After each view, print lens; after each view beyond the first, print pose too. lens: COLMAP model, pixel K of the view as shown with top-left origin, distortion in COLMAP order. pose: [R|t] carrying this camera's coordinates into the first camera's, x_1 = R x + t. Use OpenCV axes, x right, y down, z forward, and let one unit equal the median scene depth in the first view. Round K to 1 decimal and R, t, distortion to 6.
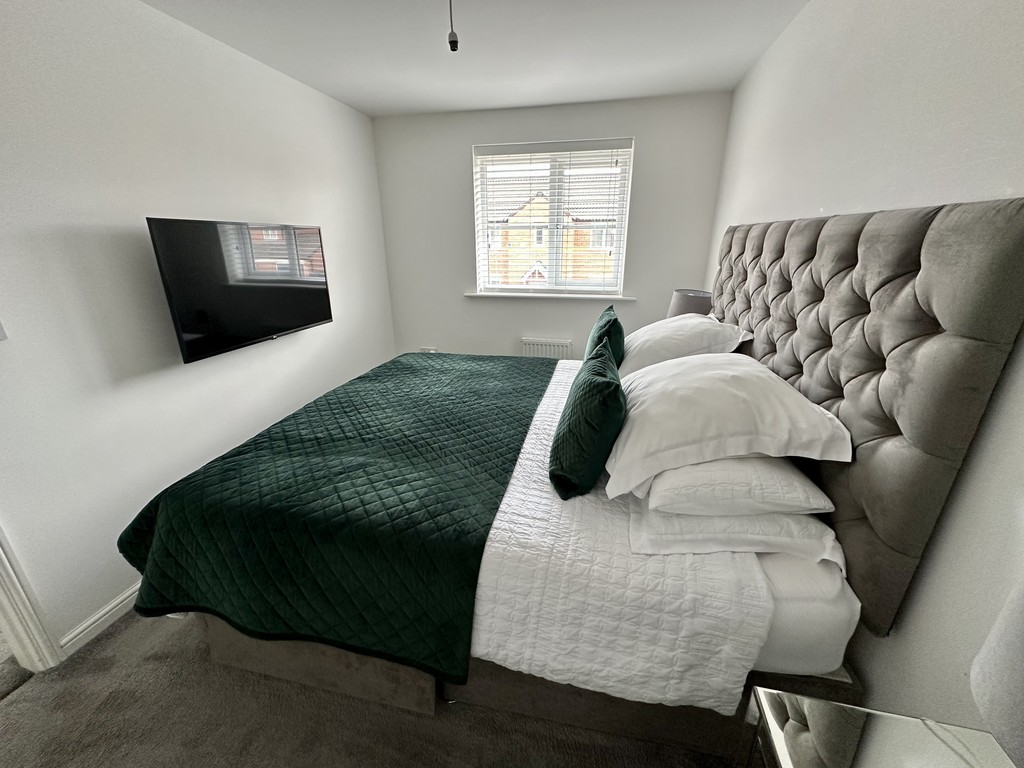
lens RADIAL K [[409.8, 0, 507.1], [0, 409.8, 381.0], [0, 0, 1]] dist [-0.004024, 0.001074]
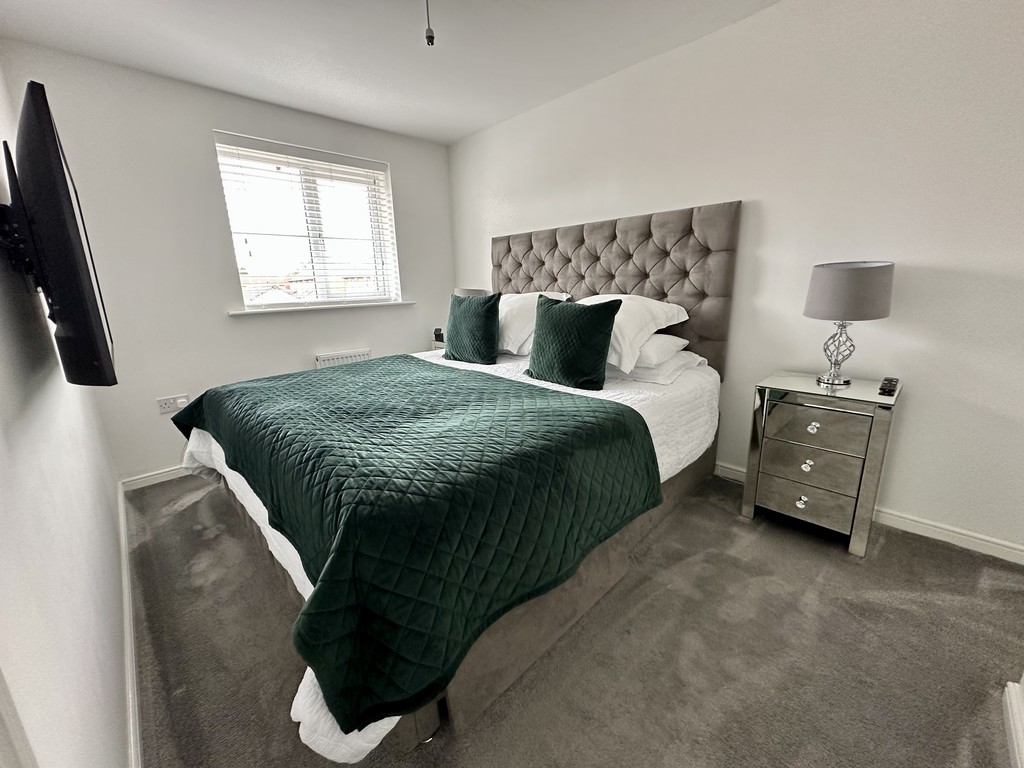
lens RADIAL K [[409.8, 0, 512.6], [0, 409.8, 378.9], [0, 0, 1]] dist [-0.004024, 0.001074]
pose [[0.528565, -0.203140, 0.824229, -0.699410], [0.305609, 0.951379, 0.038495, 0.057279], [-0.791974, 0.231545, 0.564946, 0.252052]]
